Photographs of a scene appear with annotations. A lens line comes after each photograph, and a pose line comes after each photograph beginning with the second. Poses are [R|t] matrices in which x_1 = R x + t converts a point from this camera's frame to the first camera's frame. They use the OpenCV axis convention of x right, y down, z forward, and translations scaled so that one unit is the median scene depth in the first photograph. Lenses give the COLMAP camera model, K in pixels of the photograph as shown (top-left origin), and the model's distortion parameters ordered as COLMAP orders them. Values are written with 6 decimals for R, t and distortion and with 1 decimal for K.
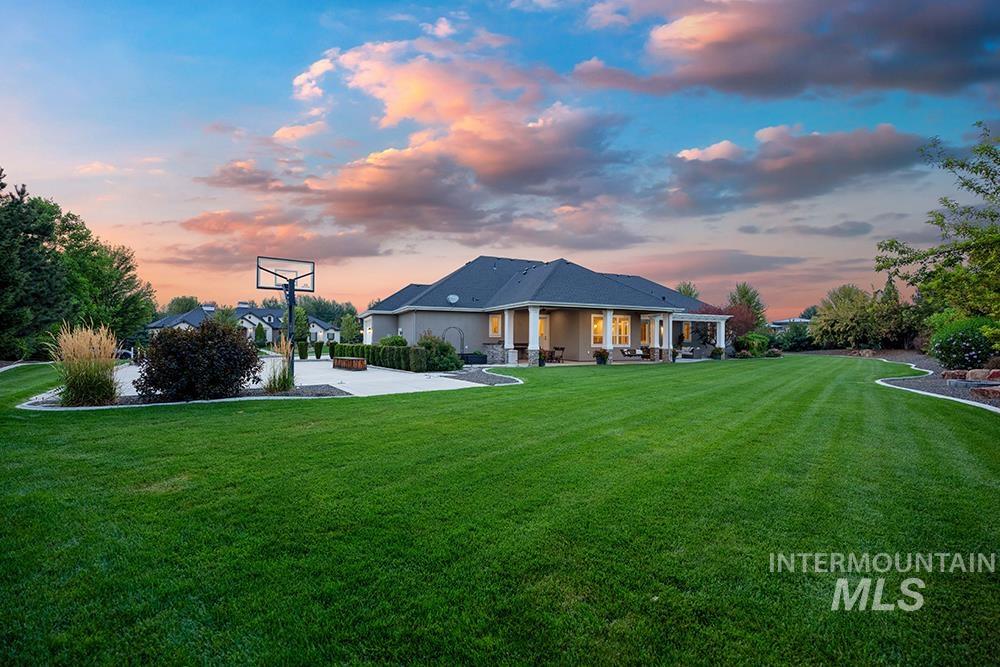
lens RADIAL K [[387.7, 0, 495.6], [0, 387.7, 340.8], [0, 0, 1]] dist [0.002053, 0.000316]
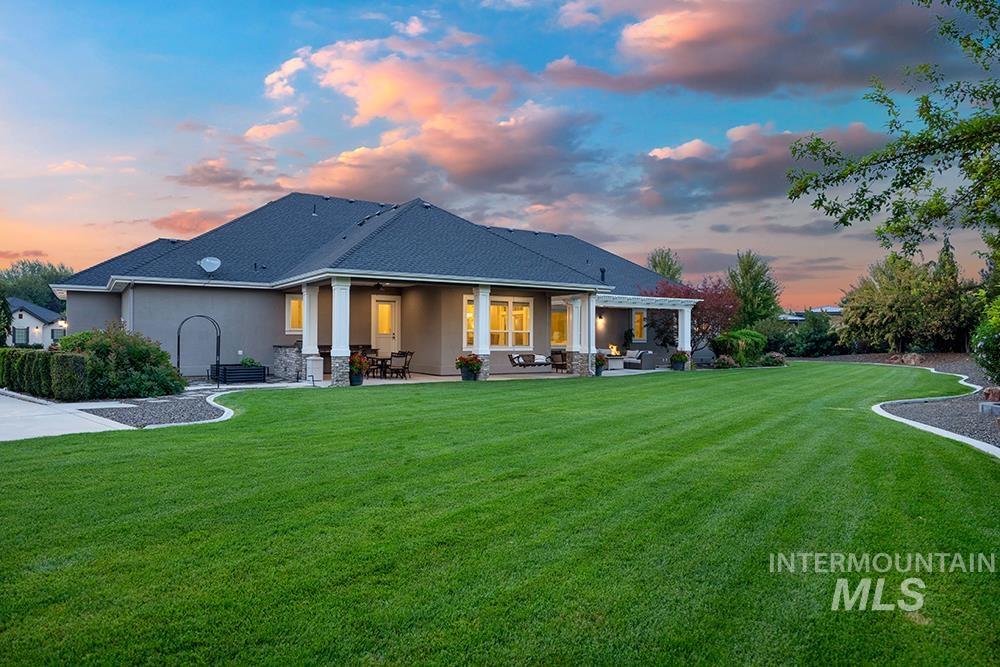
lens RADIAL K [[600.7, 0, 500.0], [0, 600.7, 333.5], [0, 0, 1]] dist [0.048420, 0.000244]
pose [[0.992278, -0.001163, 0.124029, 0.181048], [0.003130, 0.999872, -0.015661, 0.004074], [-0.123994, 0.015928, 0.992155, 0.090227]]
